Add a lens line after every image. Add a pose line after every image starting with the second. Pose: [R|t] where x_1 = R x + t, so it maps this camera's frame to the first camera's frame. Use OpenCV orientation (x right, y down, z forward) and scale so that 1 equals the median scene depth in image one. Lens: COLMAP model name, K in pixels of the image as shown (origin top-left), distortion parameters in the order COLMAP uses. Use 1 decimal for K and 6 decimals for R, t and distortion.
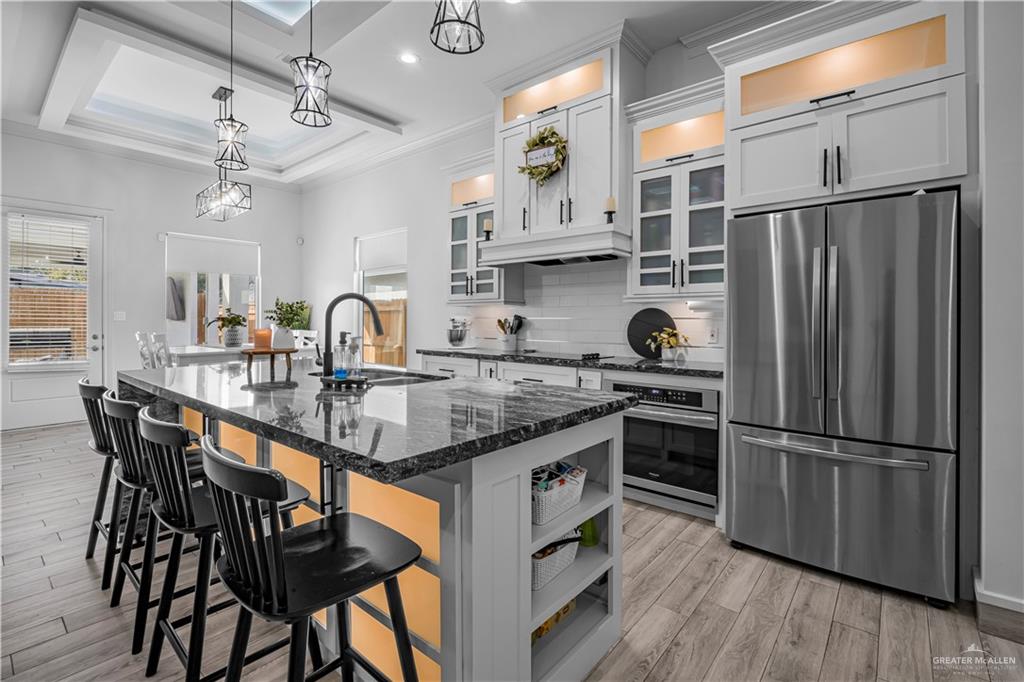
lens RADIAL K [[468.6, 0, 513.9], [0, 468.6, 321.2], [0, 0, 1]] dist [0.000137, 0.000110]
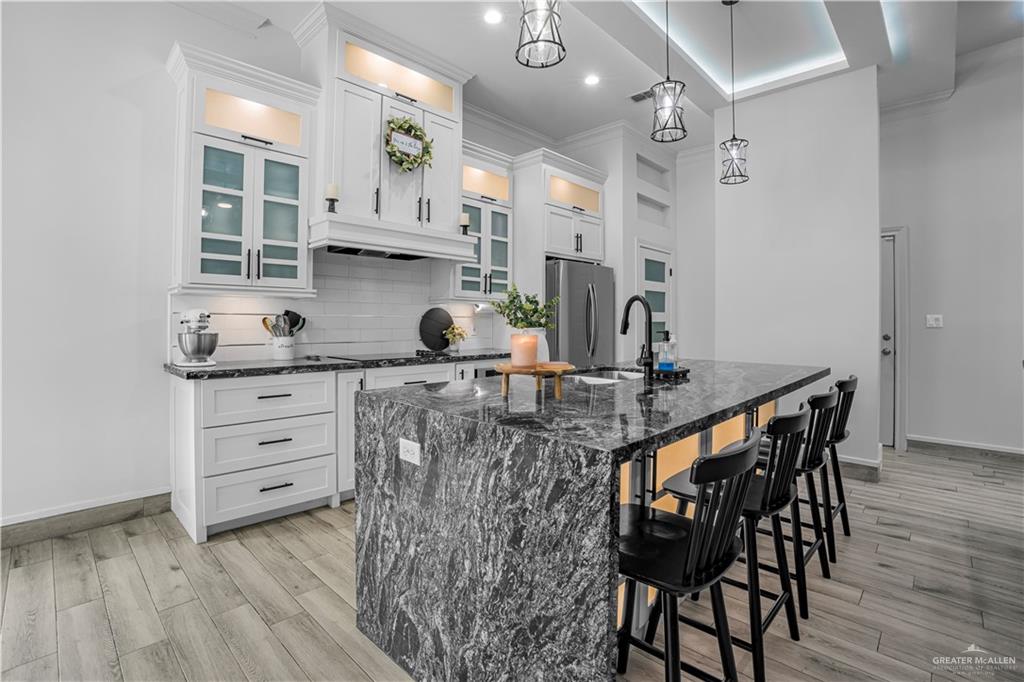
lens RADIAL K [[475.3, 0, 510.0], [0, 475.3, 317.6], [0, 0, 1]] dist [-0.055326, 0.000425]
pose [[0.070684, -0.001722, 0.997497, -0.878151], [-0.006770, 0.999975, 0.002206, -0.007197], [-0.997476, -0.006909, 0.070671, 0.733849]]
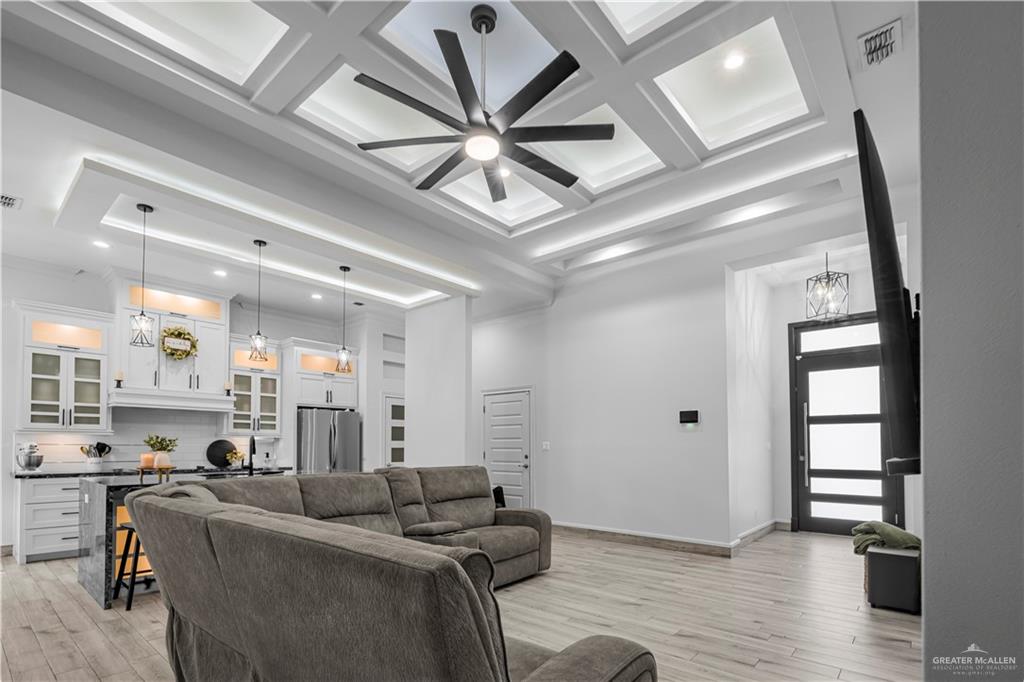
lens RADIAL K [[479.6, 0, 511.9], [0, 479.6, 441.2], [0, 0, 1]] dist [-0.001113, -0.000211]
pose [[0.015414, 0.008689, 0.999843, -1.564444], [0.000994, 0.999962, -0.008705, -0.004975], [-0.999881, 0.001128, 0.015405, -0.160574]]
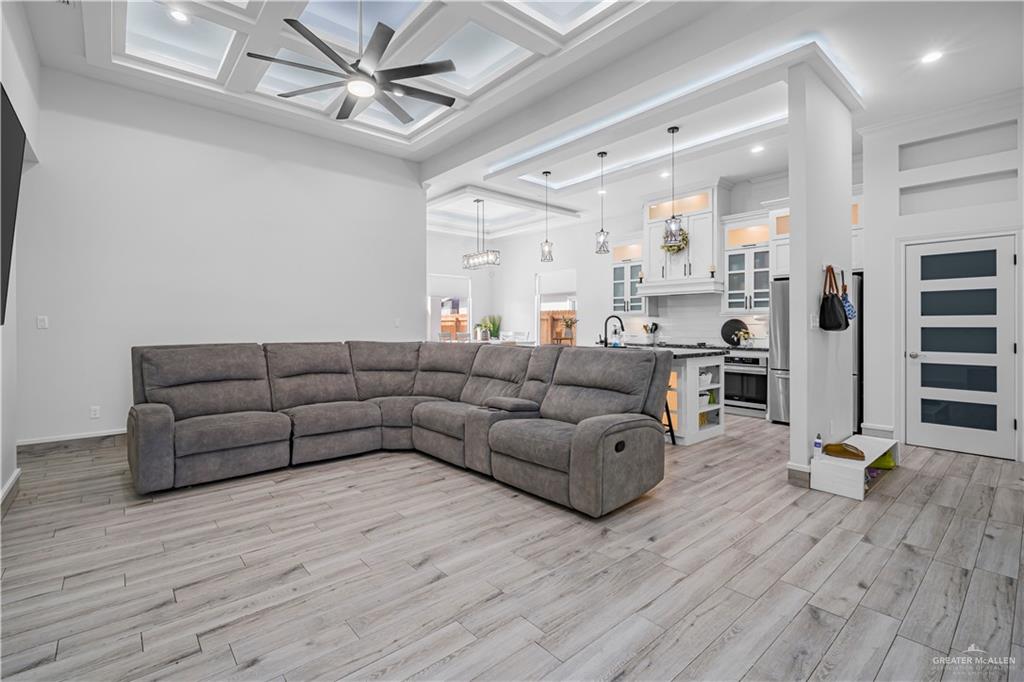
lens RADIAL K [[467.6, 0, 506.5], [0, 467.6, 324.0], [0, 0, 1]] dist [-0.000633, 0.000185]
pose [[0.986059, -0.000848, -0.166397, -0.305629], [-0.000363, 0.999974, -0.007244, 0.006681], [0.166398, 0.007204, 0.986032, -1.033367]]
